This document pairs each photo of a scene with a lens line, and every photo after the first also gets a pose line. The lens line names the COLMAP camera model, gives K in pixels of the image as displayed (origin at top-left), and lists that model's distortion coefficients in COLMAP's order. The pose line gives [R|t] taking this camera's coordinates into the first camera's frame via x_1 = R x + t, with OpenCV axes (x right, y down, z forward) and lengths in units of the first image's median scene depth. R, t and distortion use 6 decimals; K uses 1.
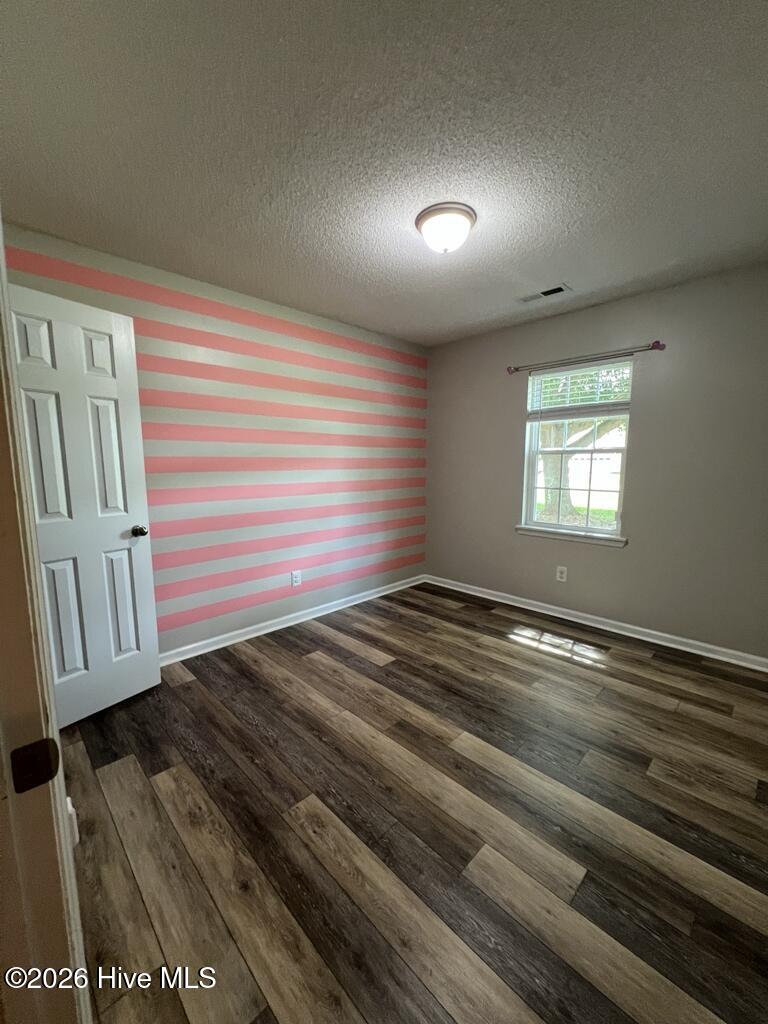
lens RADIAL K [[410.6, 0, 384.0], [0, 410.6, 512.0], [0, 0, 1]] dist [0.001503, 0.000433]
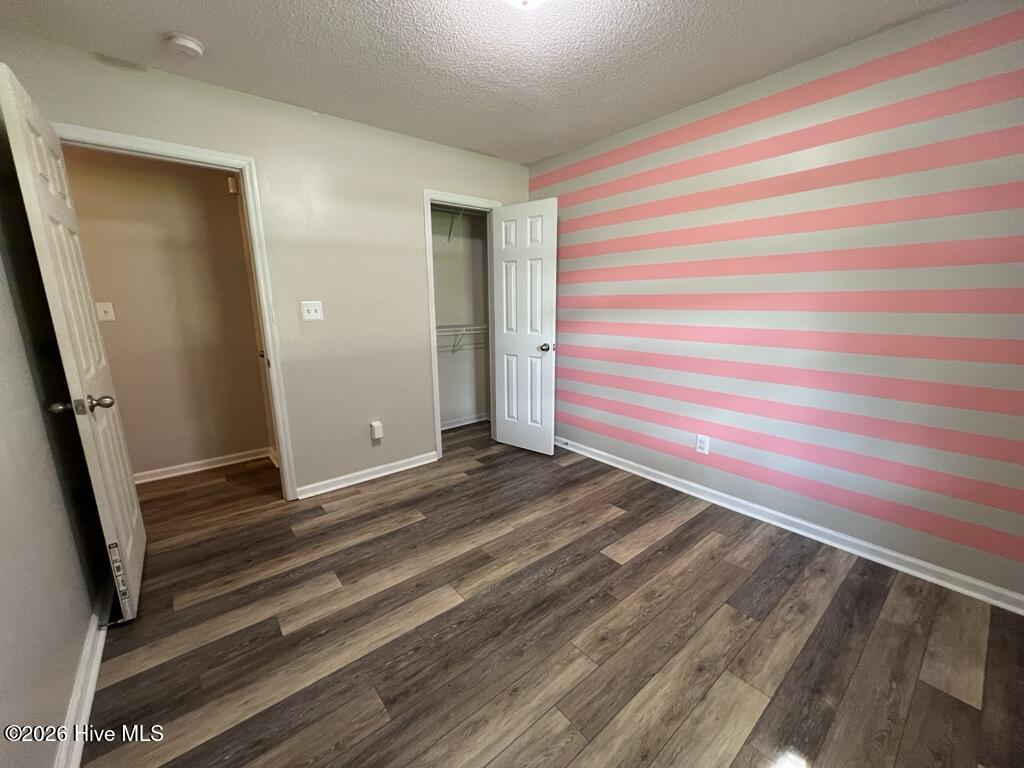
lens RADIAL K [[410.6, 0, 512.0], [0, 410.6, 384.0], [0, 0, 1]] dist [0.001503, 0.000433]
pose [[-0.091476, 0.203665, -0.974758, 0.771801], [-0.111648, 0.970592, 0.213272, -0.112229], [0.989529, 0.128340, -0.066047, 0.865132]]
